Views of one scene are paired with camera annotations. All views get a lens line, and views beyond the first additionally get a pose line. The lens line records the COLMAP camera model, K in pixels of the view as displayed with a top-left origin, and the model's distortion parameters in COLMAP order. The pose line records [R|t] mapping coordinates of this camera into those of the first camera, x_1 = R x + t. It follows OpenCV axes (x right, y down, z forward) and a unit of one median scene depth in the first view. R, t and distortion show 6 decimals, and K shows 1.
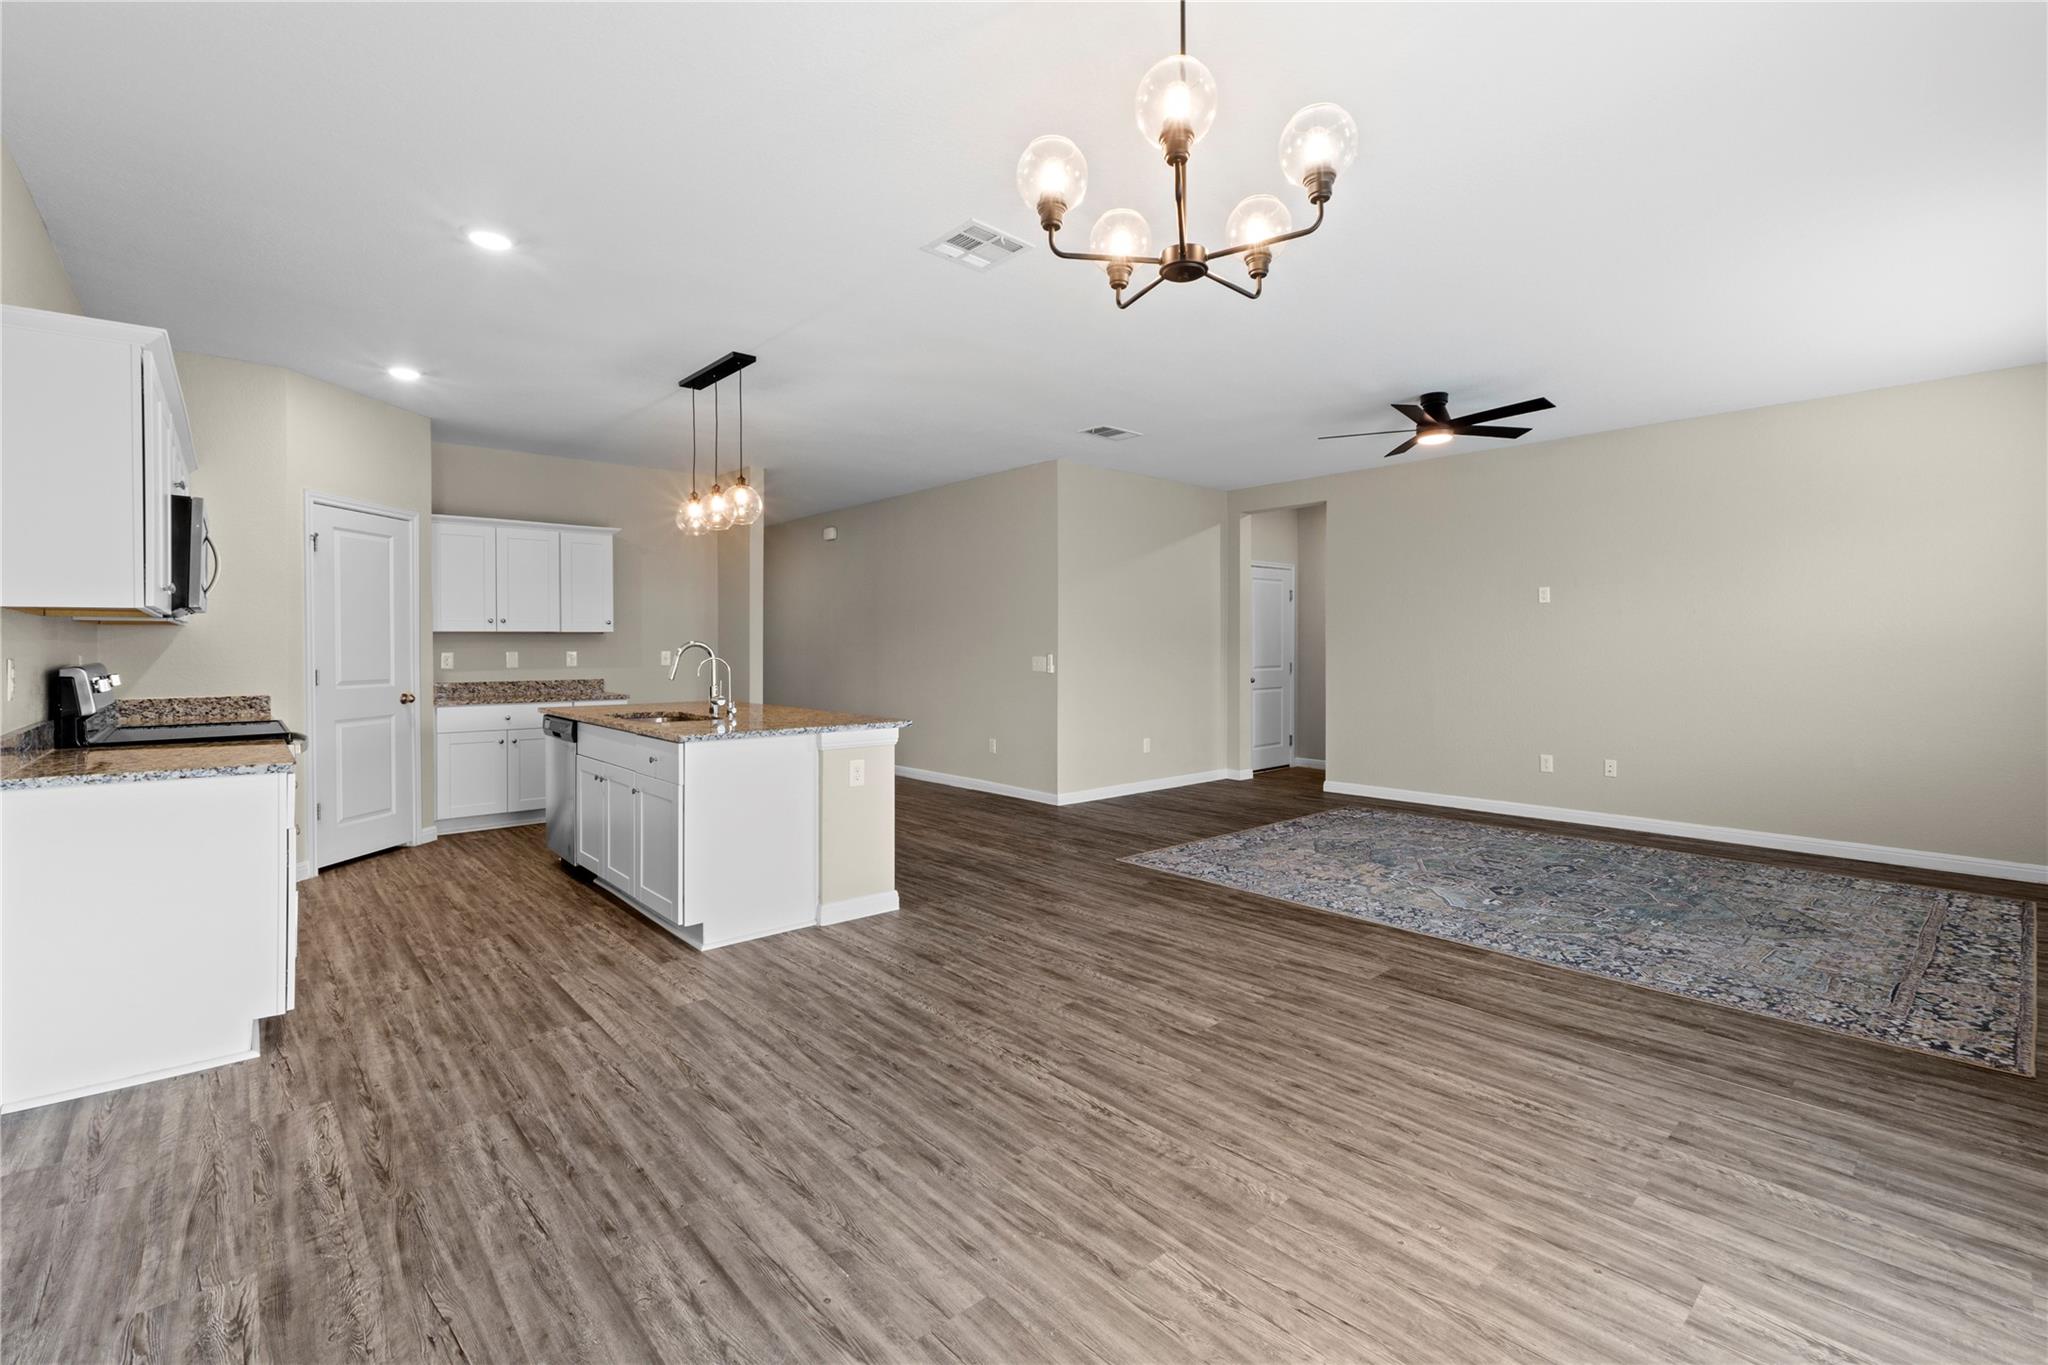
lens RADIAL K [[877.8, 0, 1017.6], [0, 877.8, 674.2], [0, 0, 1]] dist [0.002241, -0.001369]
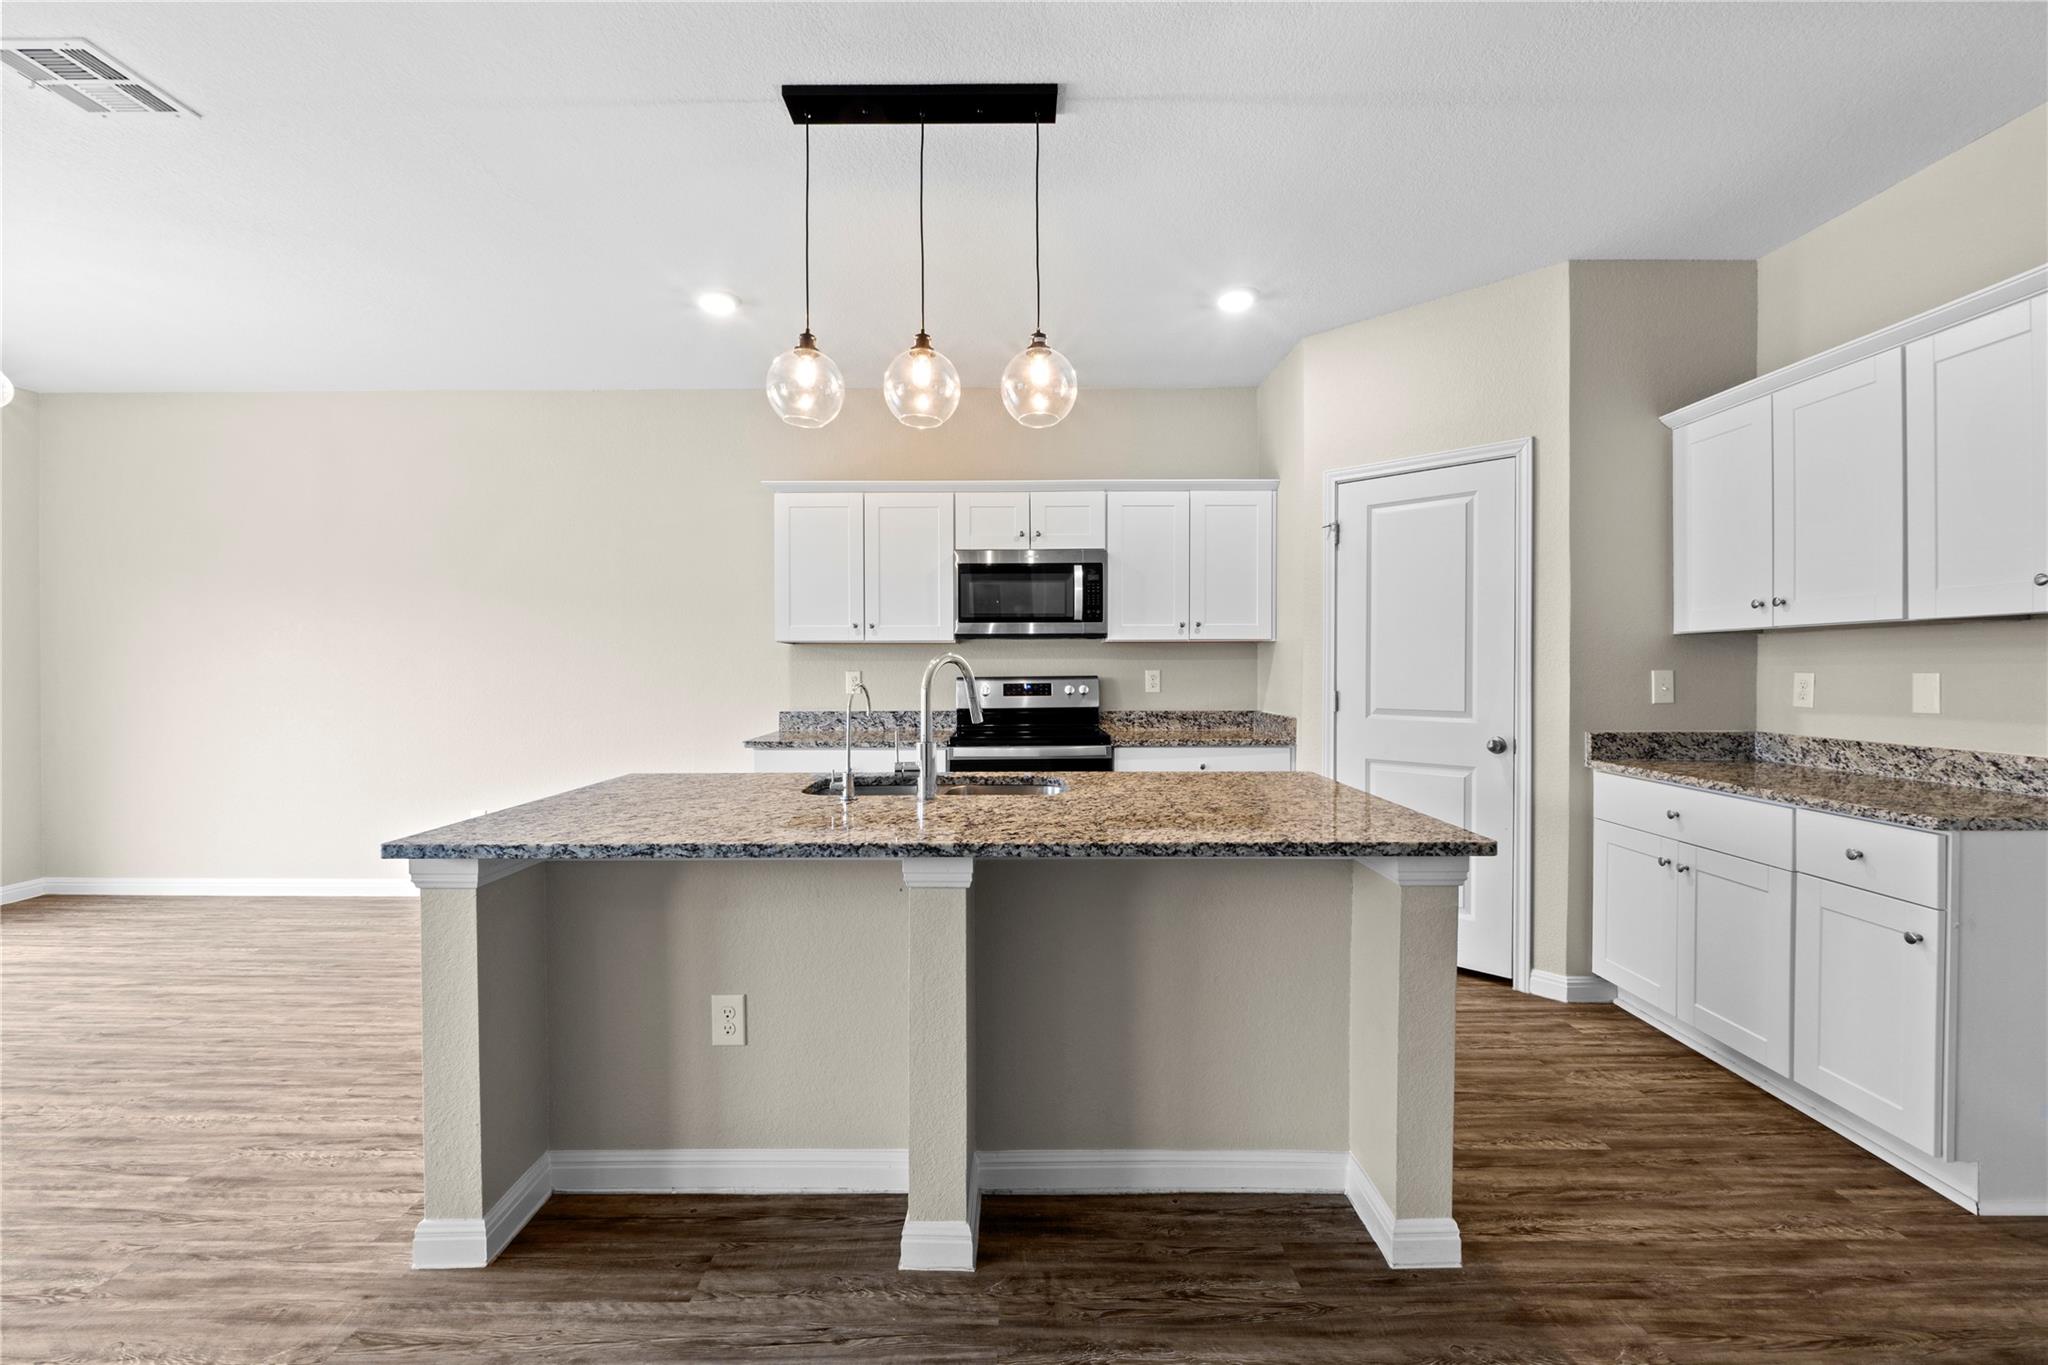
lens RADIAL K [[877.8, 0, 1016.9], [0, 877.8, 669.8], [0, 0, 1]] dist [0.002241, -0.001369]
pose [[-0.666495, 0.005696, -0.745488, -0.015919], [-0.021778, 0.999395, 0.027106, -0.059661], [0.745191, 0.034301, -0.665968, 1.991075]]
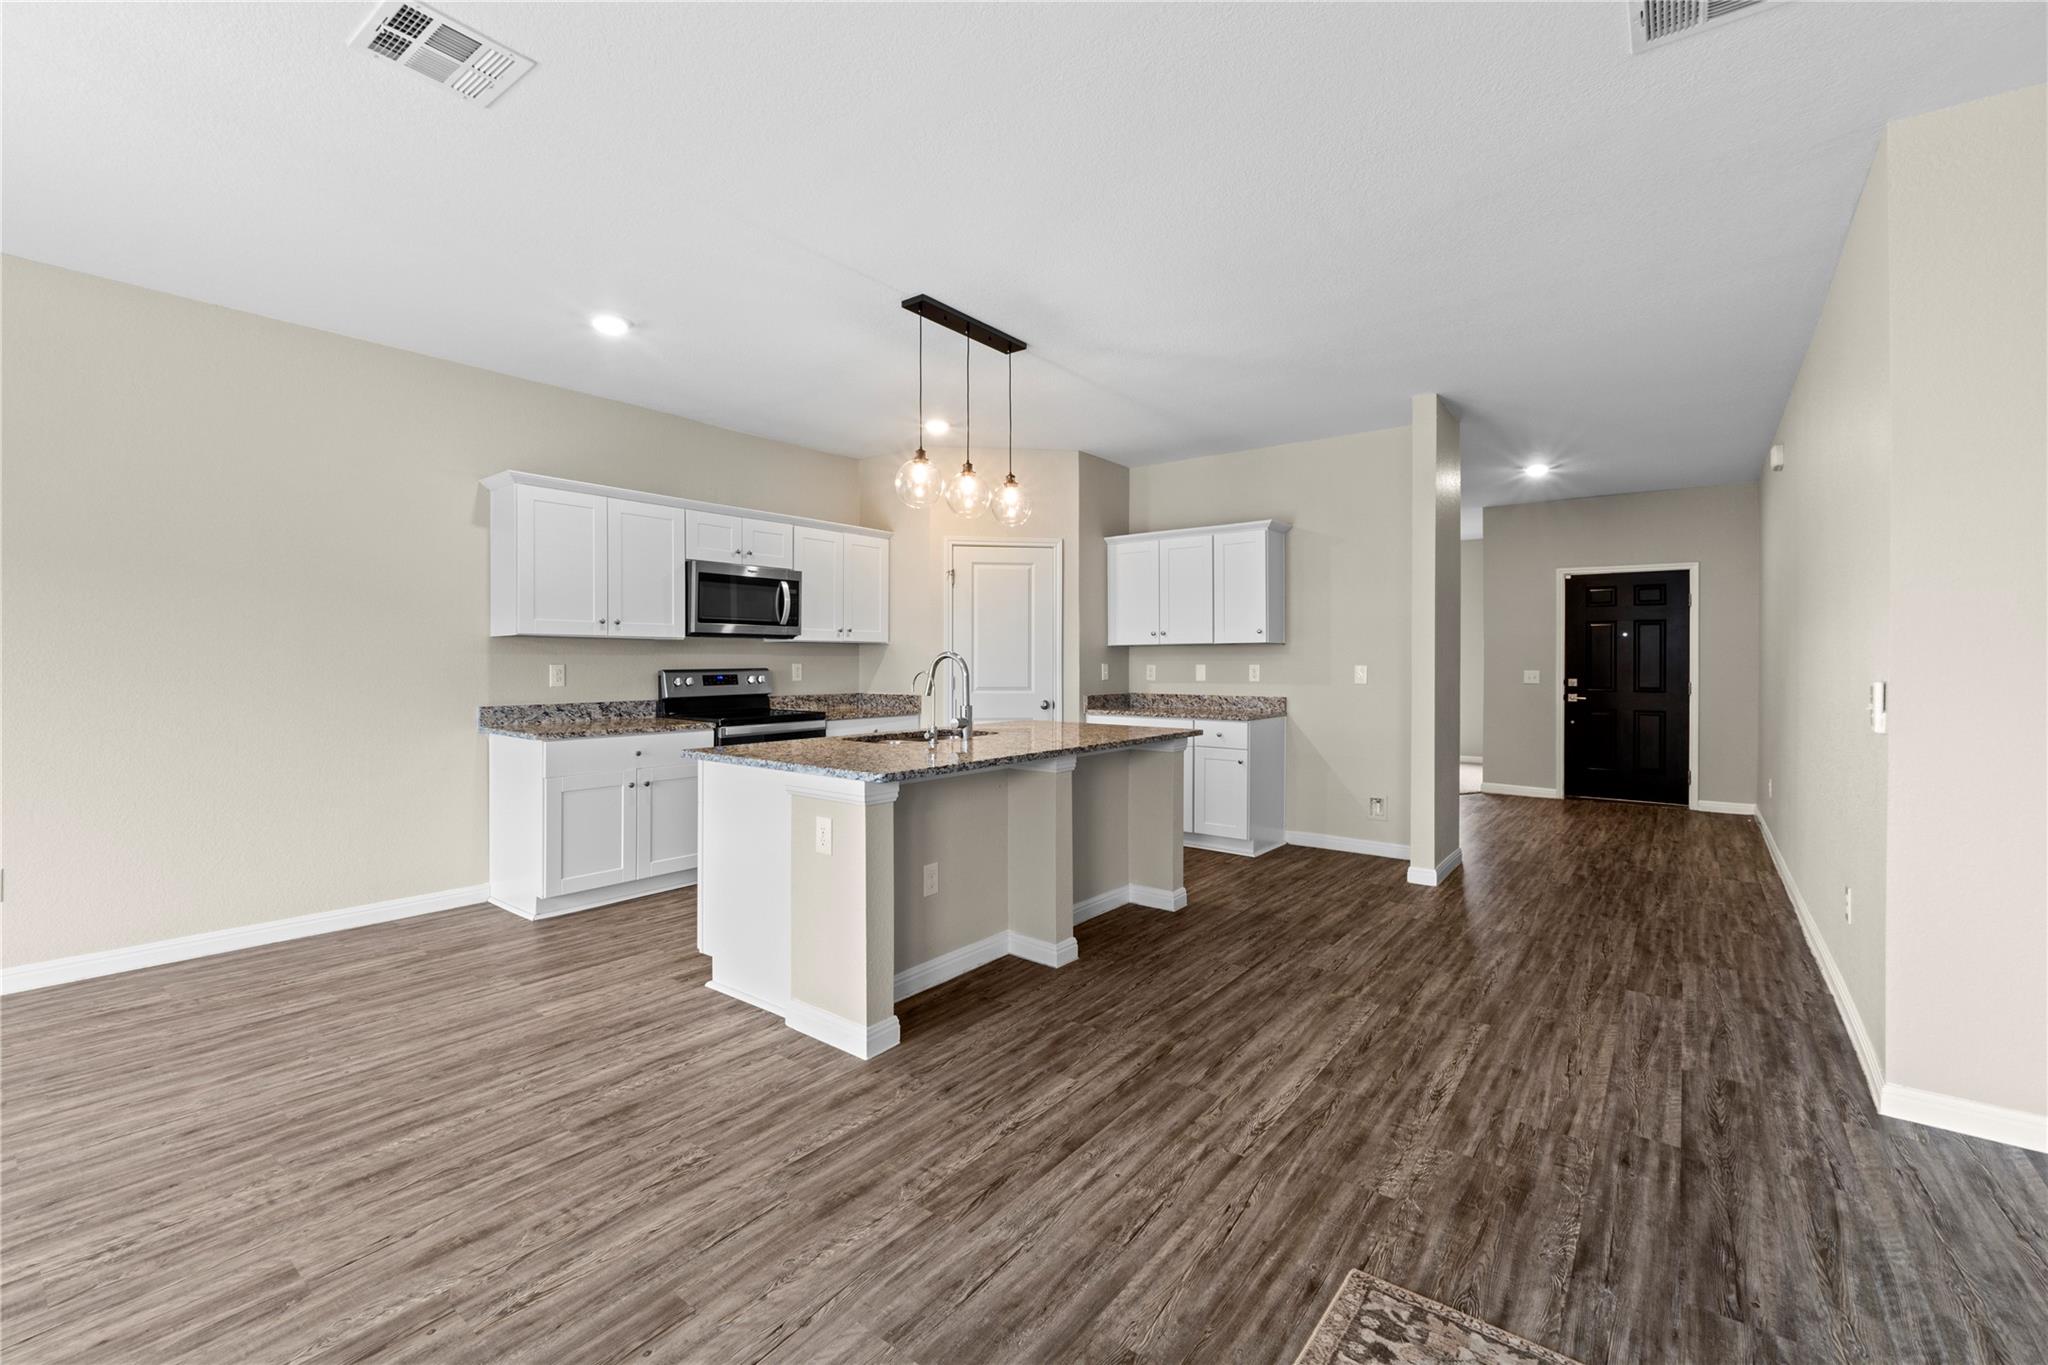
lens RADIAL K [[877.8, 0, 1025.7], [0, 877.8, 658.9], [0, 0, 1]] dist [0.002241, -0.001369]
pose [[0.193298, -0.001206, -0.981139, 0.695184], [-0.033579, 0.999405, -0.007844, -0.036625], [0.980565, 0.034462, 0.193143, 1.302501]]
